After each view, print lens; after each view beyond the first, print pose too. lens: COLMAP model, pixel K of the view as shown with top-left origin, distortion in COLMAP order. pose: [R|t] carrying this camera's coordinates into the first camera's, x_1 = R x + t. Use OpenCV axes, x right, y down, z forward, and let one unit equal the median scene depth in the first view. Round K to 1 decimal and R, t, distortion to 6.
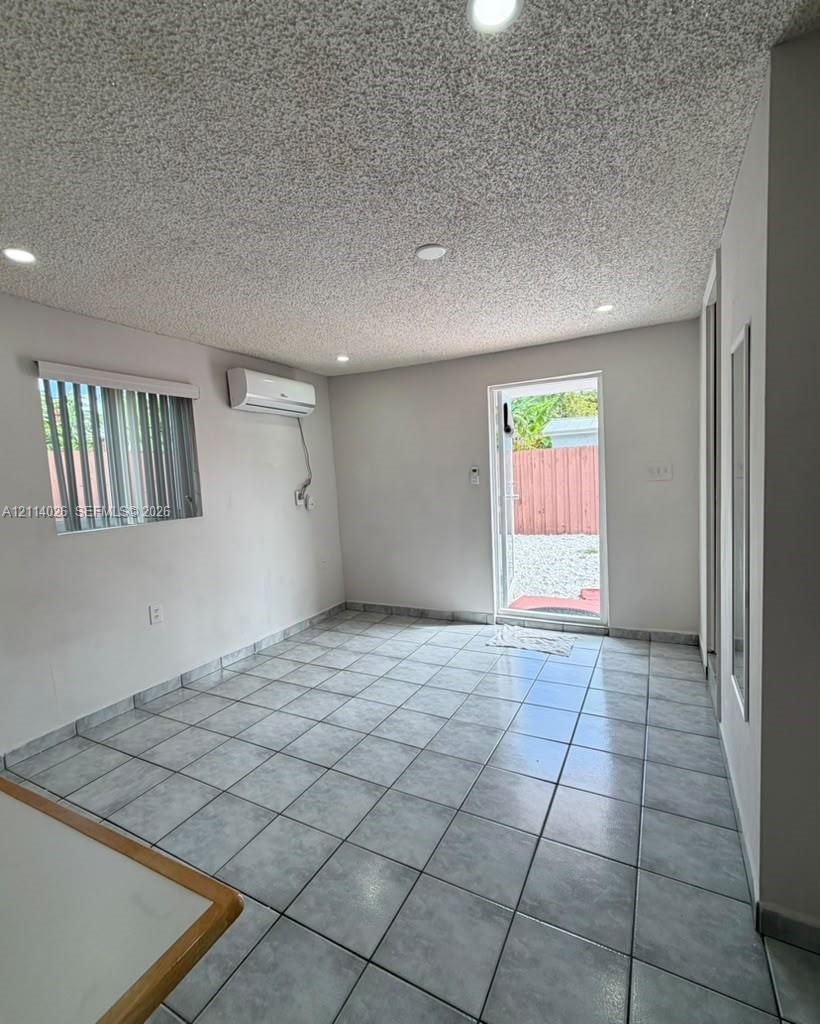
lens RADIAL K [[464.5, 0, 410.6], [0, 464.5, 510.3], [0, 0, 1]] dist [0.010409, -0.004473]
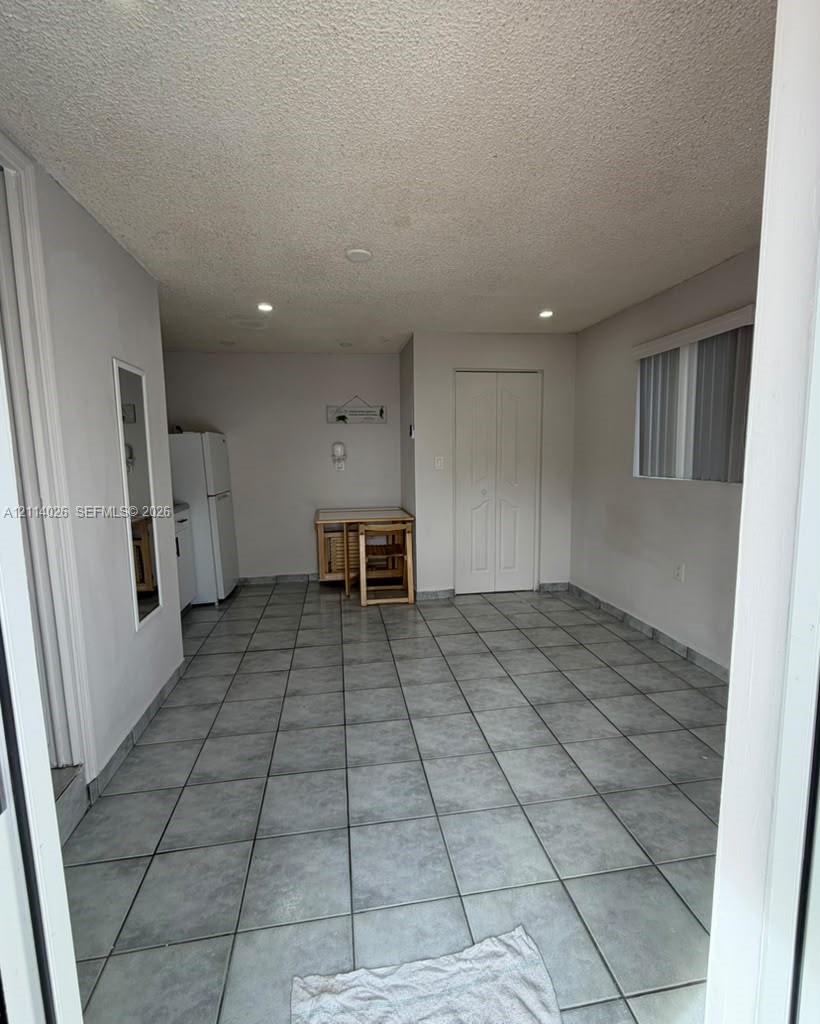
lens RADIAL K [[464.5, 0, 410.6], [0, 464.5, 510.3], [0, 0, 1]] dist [0.010409, -0.004473]
pose [[-0.793866, 0.138958, -0.592003, 0.530064], [0.013648, 0.977367, 0.211111, -0.136050], [0.607940, 0.159514, -0.777794, 1.545207]]
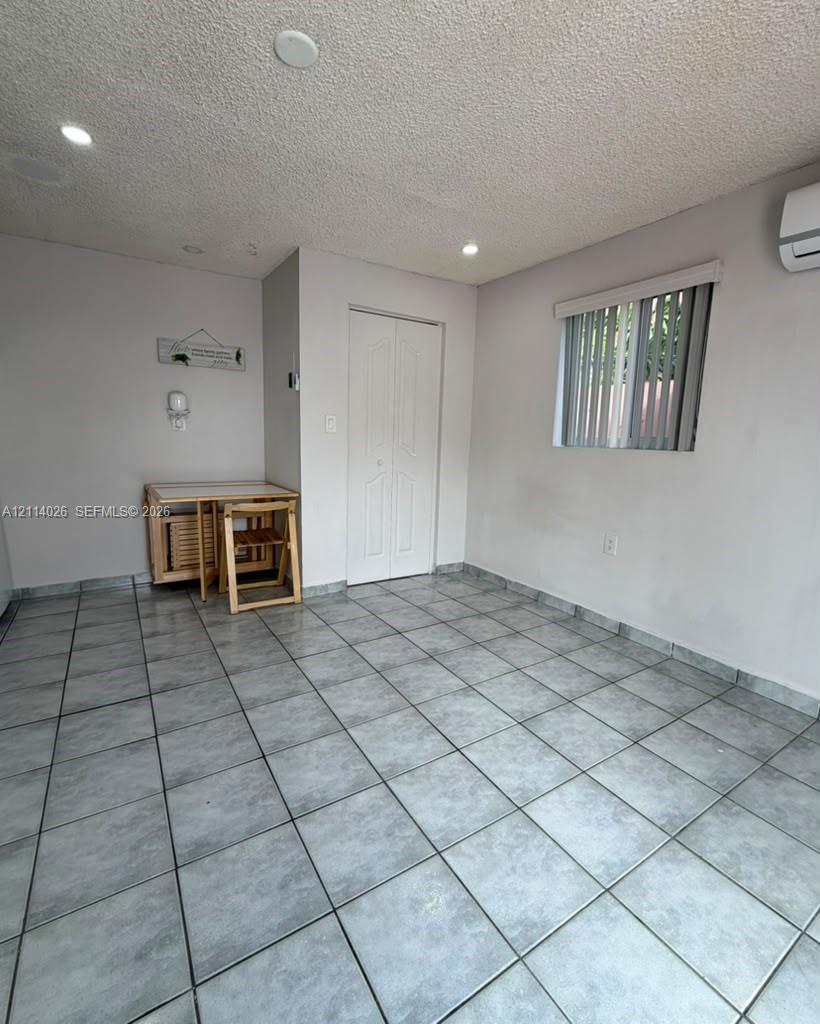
lens RADIAL K [[464.5, 0, 410.6], [0, 464.5, 510.3], [0, 0, 1]] dist [0.010409, -0.004473]
pose [[-0.492493, 0.180513, -0.851391, 0.500066], [-0.064992, 0.967894, 0.242809, -0.056667], [0.867887, 0.174915, -0.464949, 1.181819]]
